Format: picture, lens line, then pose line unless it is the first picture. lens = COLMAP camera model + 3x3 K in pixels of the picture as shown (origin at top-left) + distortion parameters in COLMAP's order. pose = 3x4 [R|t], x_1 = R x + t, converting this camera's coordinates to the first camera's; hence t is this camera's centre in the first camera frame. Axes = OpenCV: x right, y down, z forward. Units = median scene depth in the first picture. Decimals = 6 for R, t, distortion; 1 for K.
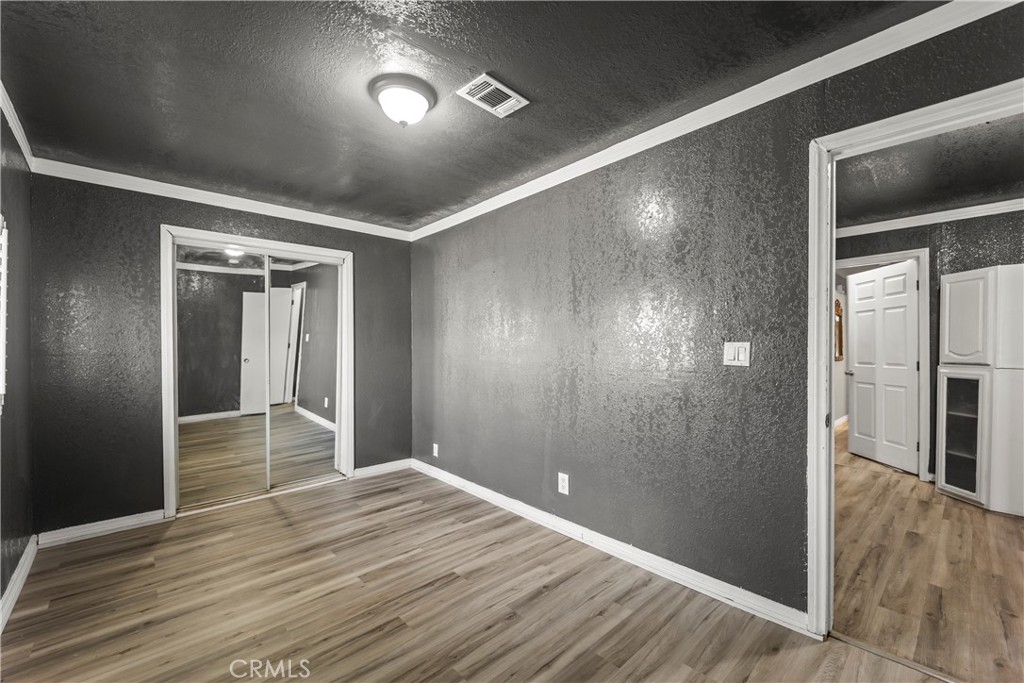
lens RADIAL K [[417.1, 0, 512.0], [0, 417.1, 348.9], [0, 0, 1]] dist [0.001067, -0.000176]
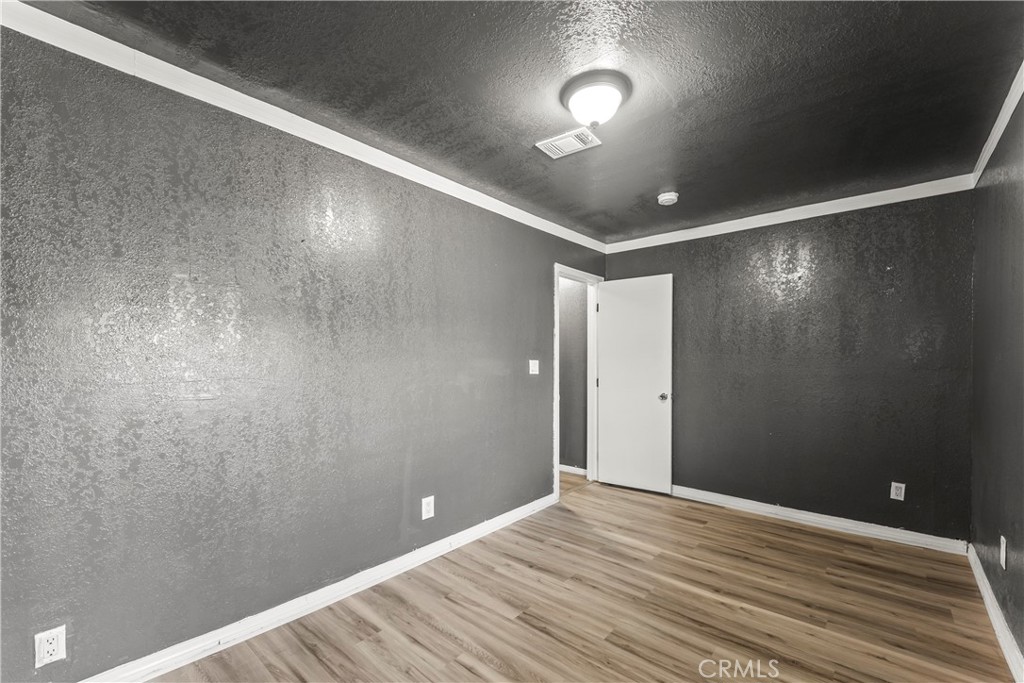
lens RADIAL K [[427.0, 0, 510.9], [0, 427.0, 370.3], [0, 0, 1]] dist [0.000959, -0.000024]
pose [[-0.105683, -0.019228, 0.994214, -1.007363], [0.012396, 0.999710, 0.020652, -0.006053], [-0.994323, 0.014507, -0.105414, 1.079092]]
